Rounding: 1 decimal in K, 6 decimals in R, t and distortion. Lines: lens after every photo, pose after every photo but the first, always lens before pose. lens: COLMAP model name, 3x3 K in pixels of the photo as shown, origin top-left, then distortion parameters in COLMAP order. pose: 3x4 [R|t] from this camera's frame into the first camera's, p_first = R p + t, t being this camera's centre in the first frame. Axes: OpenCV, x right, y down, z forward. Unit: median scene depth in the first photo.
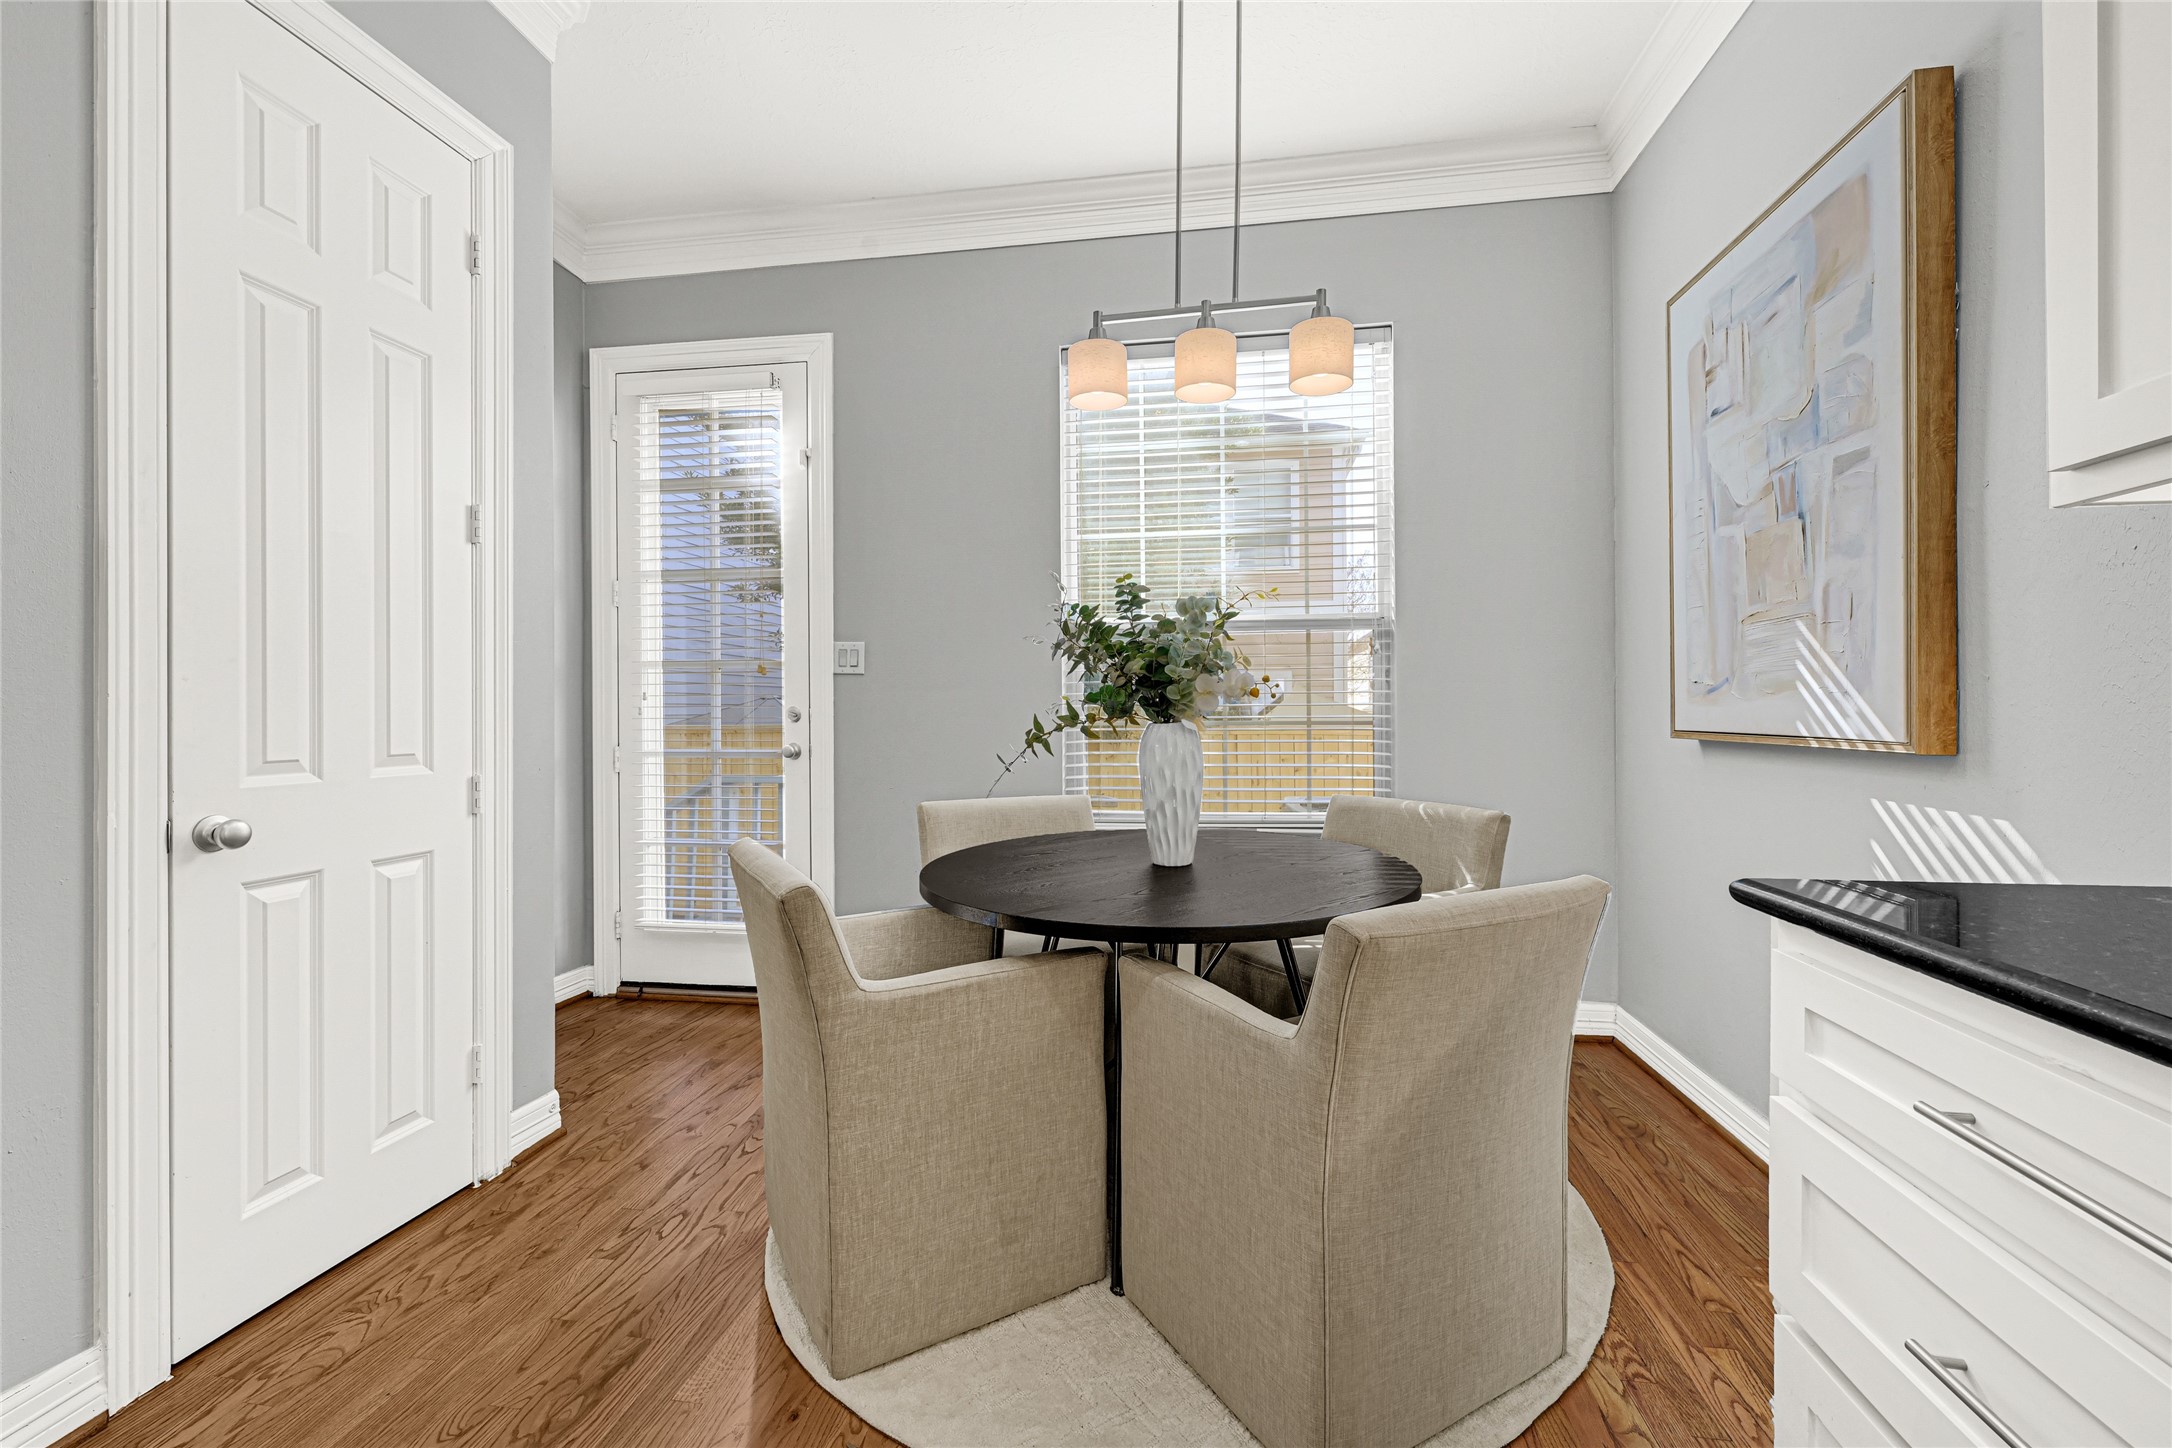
lens RADIAL K [[892.6, 0, 1089.4], [0, 892.6, 717.9], [0, 0, 1]] dist [0.002986, 0.000878]
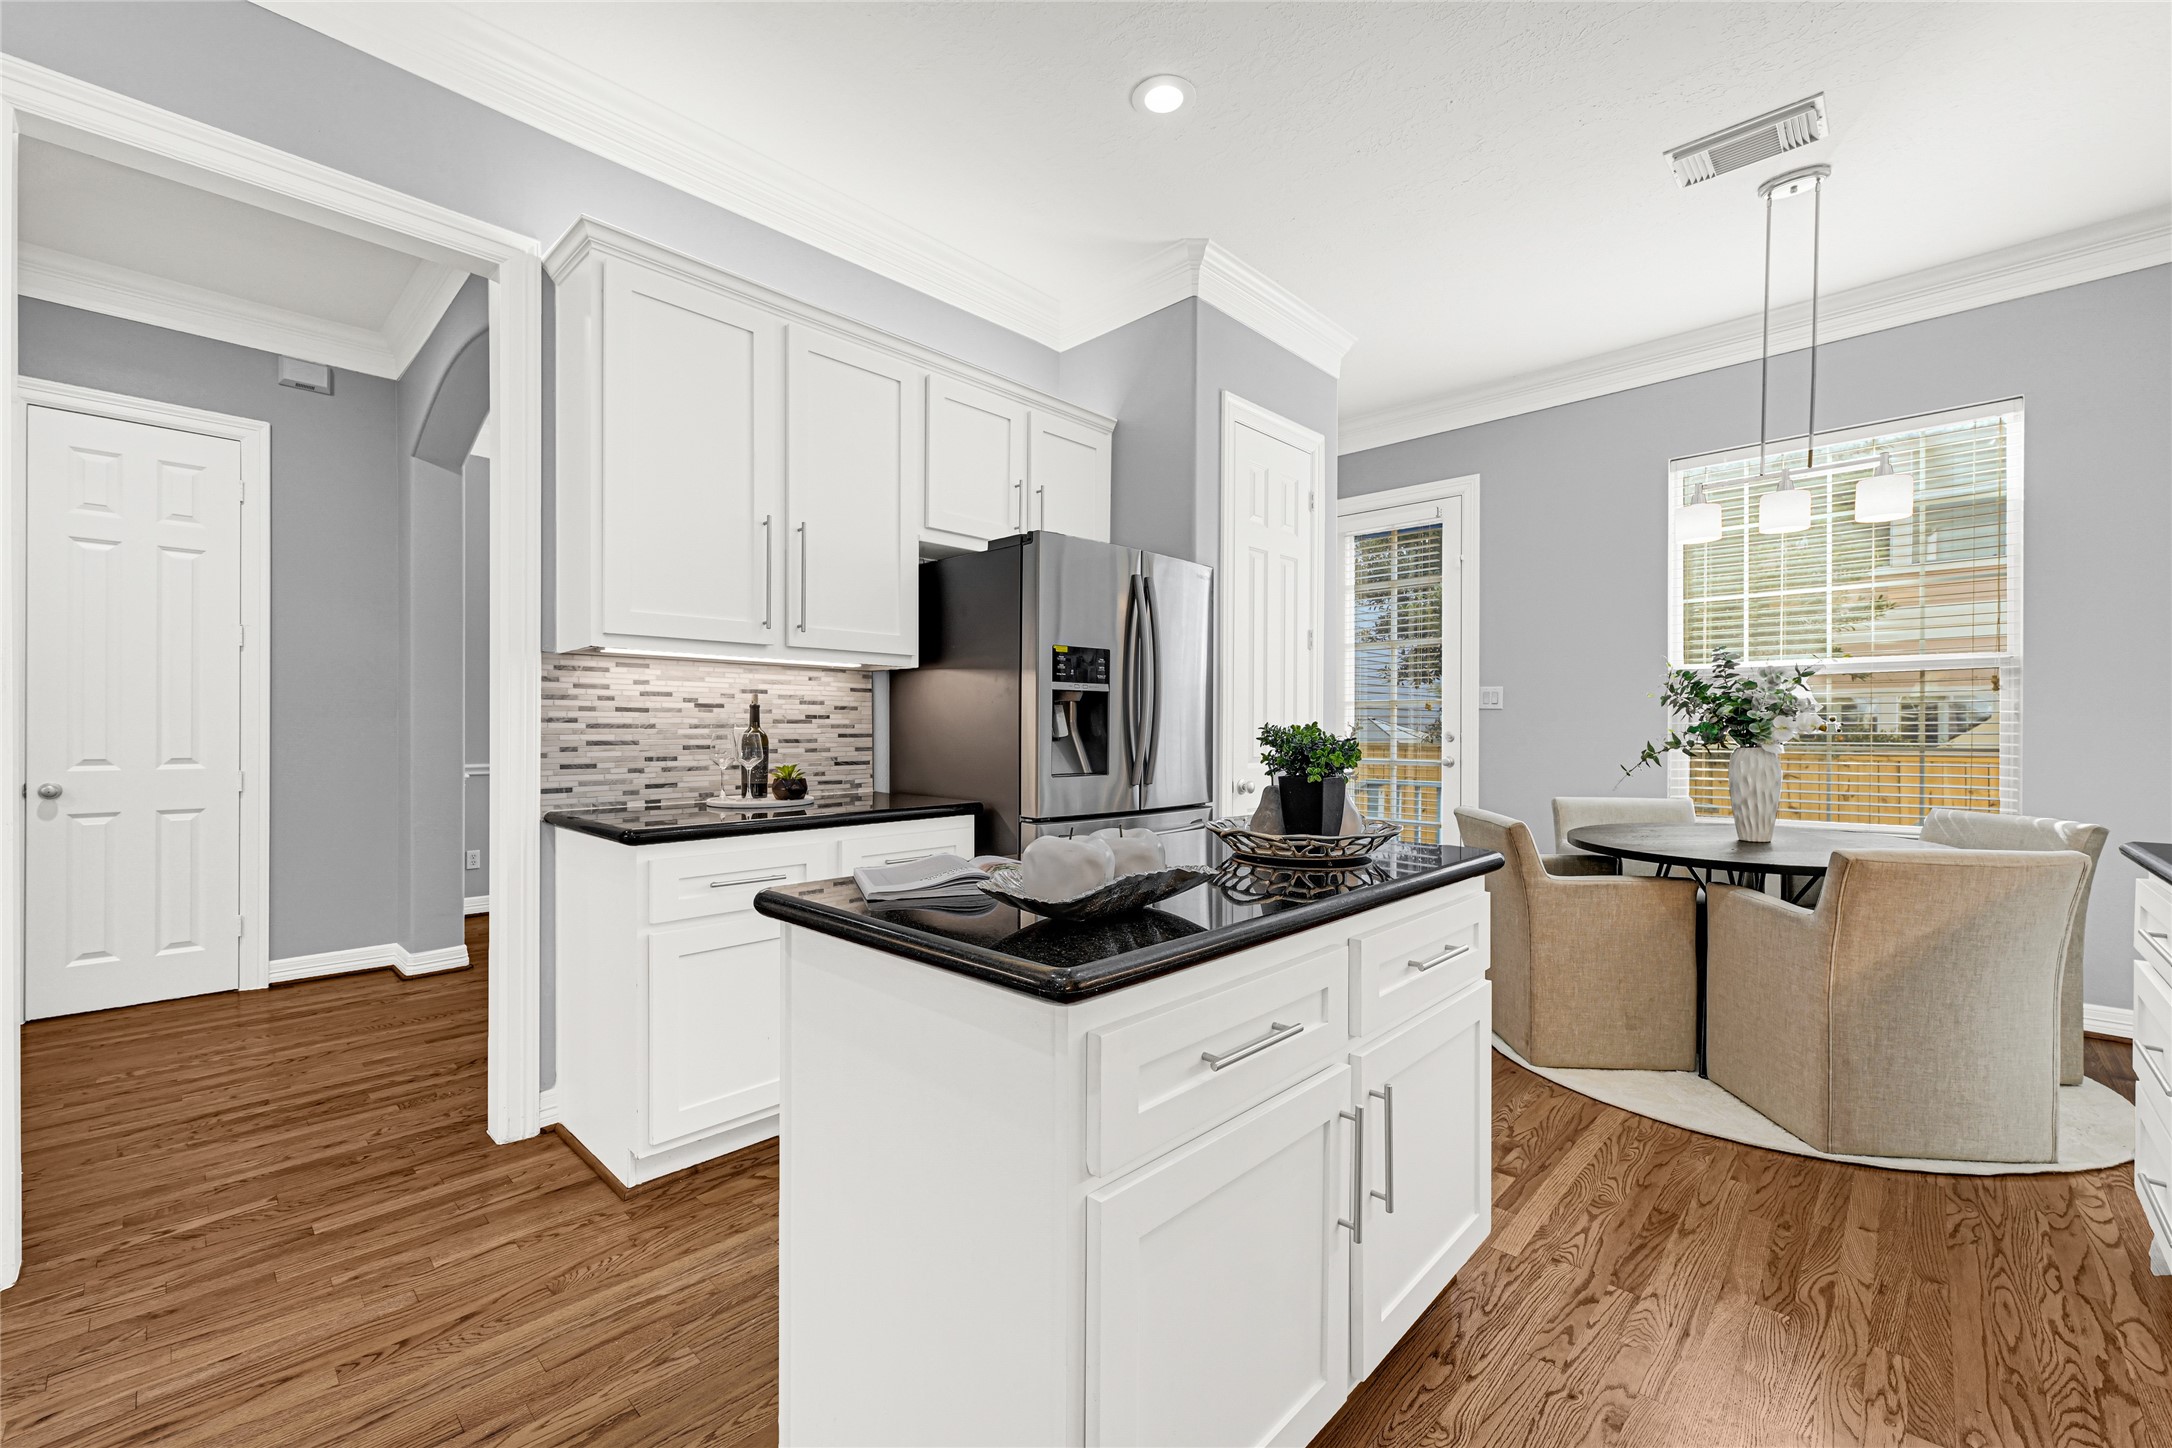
lens RADIAL K [[892.6, 0, 1087.4], [0, 892.6, 732.8], [0, 0, 1]] dist [0.002986, 0.000878]
pose [[0.822573, 0.009184, -0.568585, 0.023677], [-0.010852, 0.999941, 0.000453, -0.008162], [0.568556, 0.005798, 0.822624, -0.907203]]
